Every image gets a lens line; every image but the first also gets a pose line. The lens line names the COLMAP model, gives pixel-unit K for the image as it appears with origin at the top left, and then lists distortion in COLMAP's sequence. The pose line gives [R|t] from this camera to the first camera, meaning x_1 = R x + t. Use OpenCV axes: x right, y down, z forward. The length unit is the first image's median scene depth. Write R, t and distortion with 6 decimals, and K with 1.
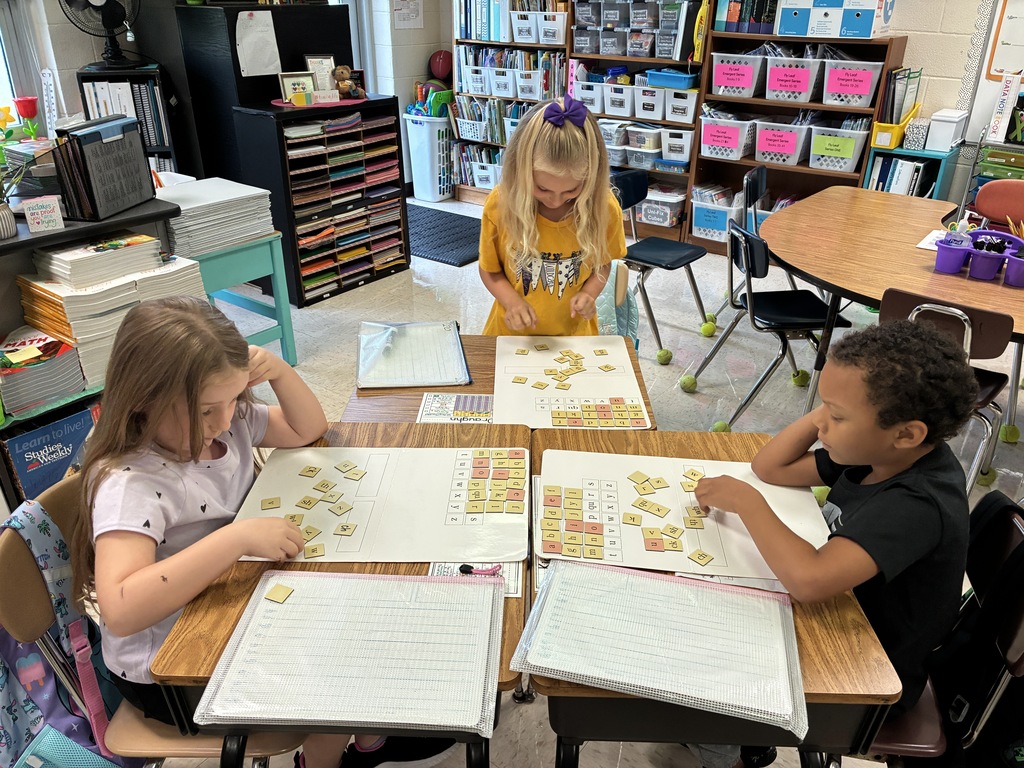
lens RADIAL K [[767.7, 0, 534.8], [0, 767.7, 395.7], [0, 0, 1]] dist [0.061142, -0.082781]
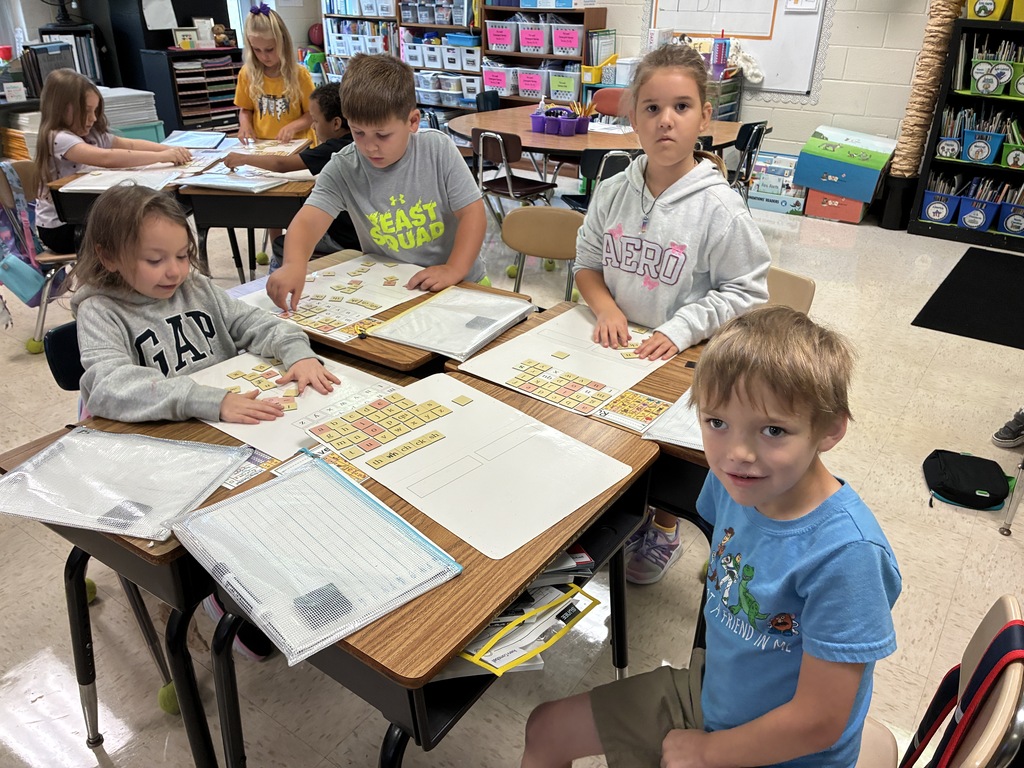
lens RADIAL K [[767.7, 0, 516.4], [0, 767.7, 380.0], [0, 0, 1]] dist [0.061142, -0.082781]
pose [[0.999932, -0.000672, 0.011609, 0.263996], [0.000892, 0.999820, -0.018926, 0.244810], [-0.011595, 0.018935, 0.999753, -0.411875]]
